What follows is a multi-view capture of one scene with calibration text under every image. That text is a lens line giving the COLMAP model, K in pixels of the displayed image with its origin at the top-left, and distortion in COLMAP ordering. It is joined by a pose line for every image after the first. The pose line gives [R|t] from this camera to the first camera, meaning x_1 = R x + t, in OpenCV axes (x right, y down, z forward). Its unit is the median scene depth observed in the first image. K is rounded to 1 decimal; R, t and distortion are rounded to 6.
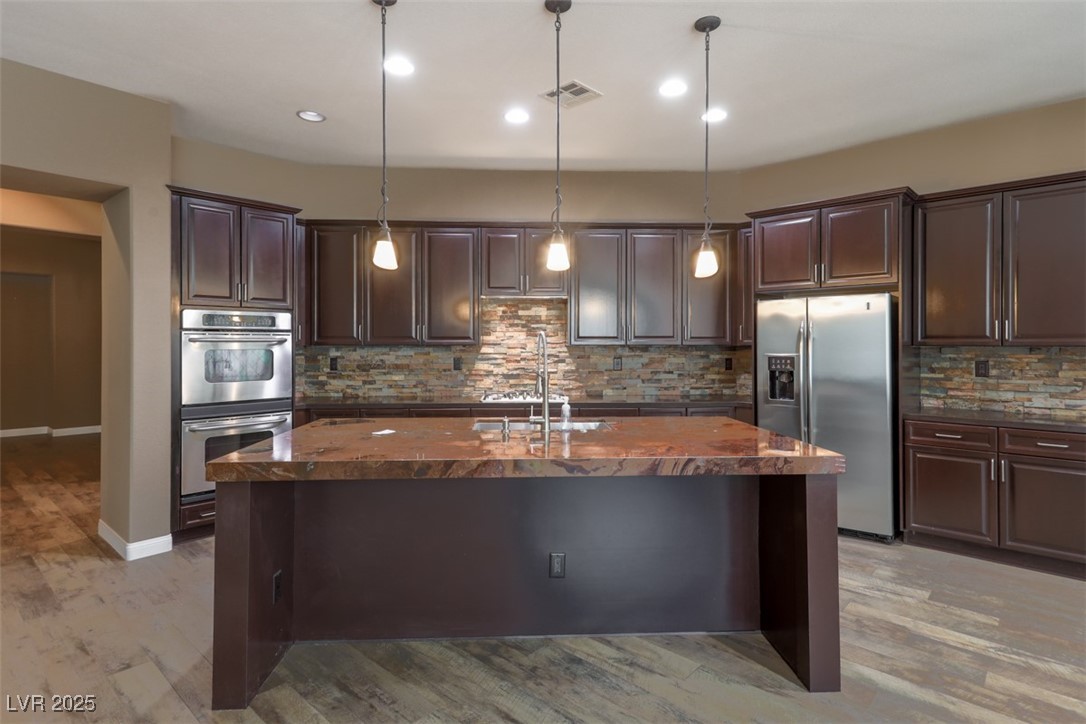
lens RADIAL K [[563.4, 0, 540.8], [0, 563.4, 346.8], [0, 0, 1]] dist [0.029302, -0.002982]
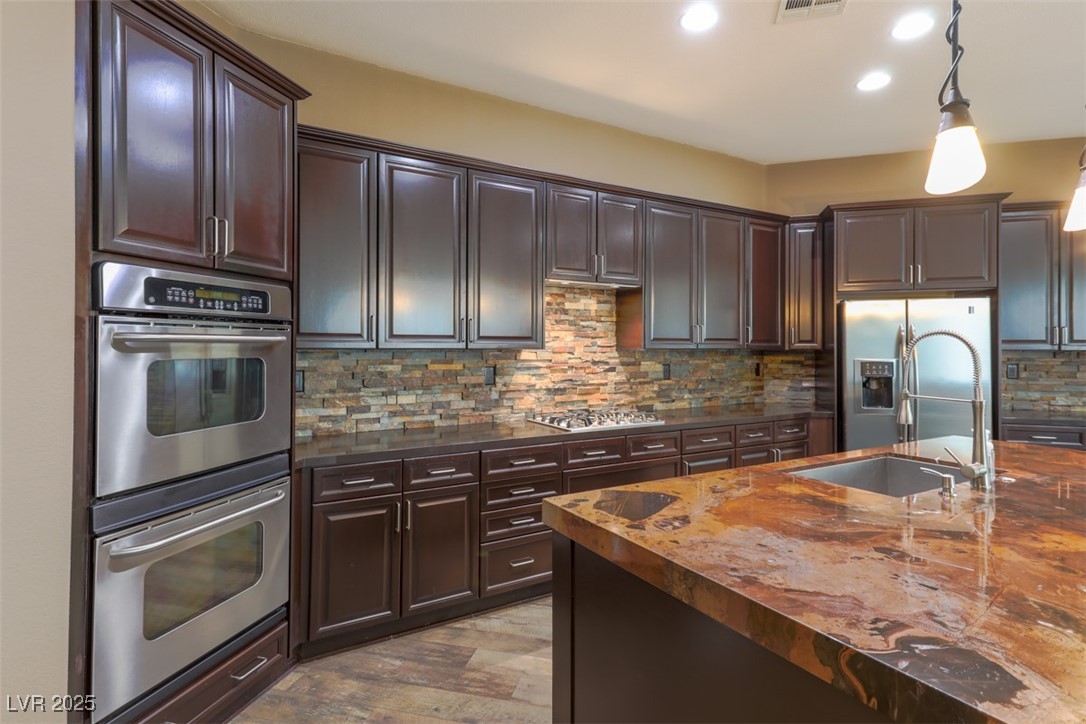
lens RADIAL K [[563.4, 0, 536.7], [0, 563.4, 340.9], [0, 0, 1]] dist [0.029302, -0.002982]
pose [[0.878989, 0.007880, 0.476777, -0.527999], [-0.000395, 0.999875, -0.015797, -0.001976], [-0.476842, 0.013697, 0.878882, 0.456830]]
